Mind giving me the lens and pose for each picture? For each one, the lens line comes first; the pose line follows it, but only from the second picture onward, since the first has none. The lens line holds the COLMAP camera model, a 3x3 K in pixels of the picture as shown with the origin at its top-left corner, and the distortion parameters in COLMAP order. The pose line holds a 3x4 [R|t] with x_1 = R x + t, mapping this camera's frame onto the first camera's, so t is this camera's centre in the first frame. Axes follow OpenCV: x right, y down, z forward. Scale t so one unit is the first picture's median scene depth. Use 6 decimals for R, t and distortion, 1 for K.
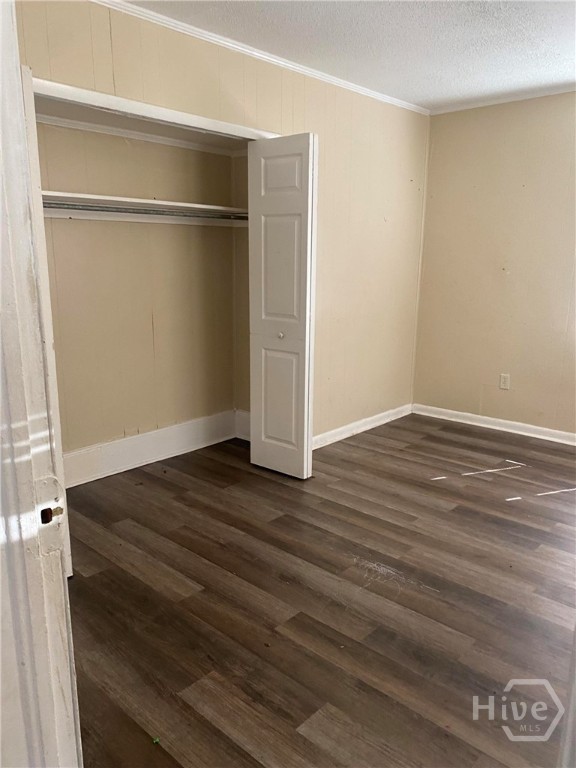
lens RADIAL K [[595.0, 0, 295.8], [0, 595.0, 381.1], [0, 0, 1]] dist [0.043766, -0.019134]
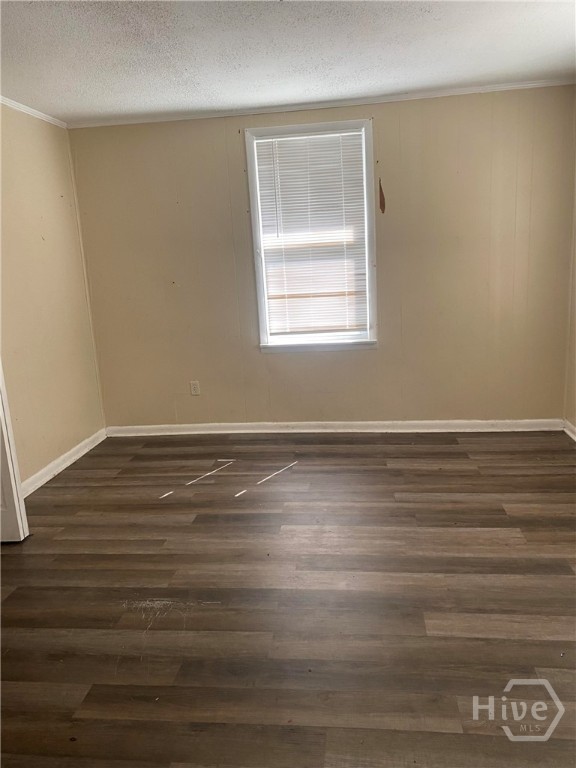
lens RADIAL K [[595.0, 0, 292.2], [0, 595.0, 383.3], [0, 0, 1]] dist [0.043766, -0.019134]
pose [[0.817071, -0.178652, 0.548159, -0.115036], [0.186563, 0.981553, 0.041814, -0.025576], [-0.545517, 0.068101, 0.835328, 0.044629]]
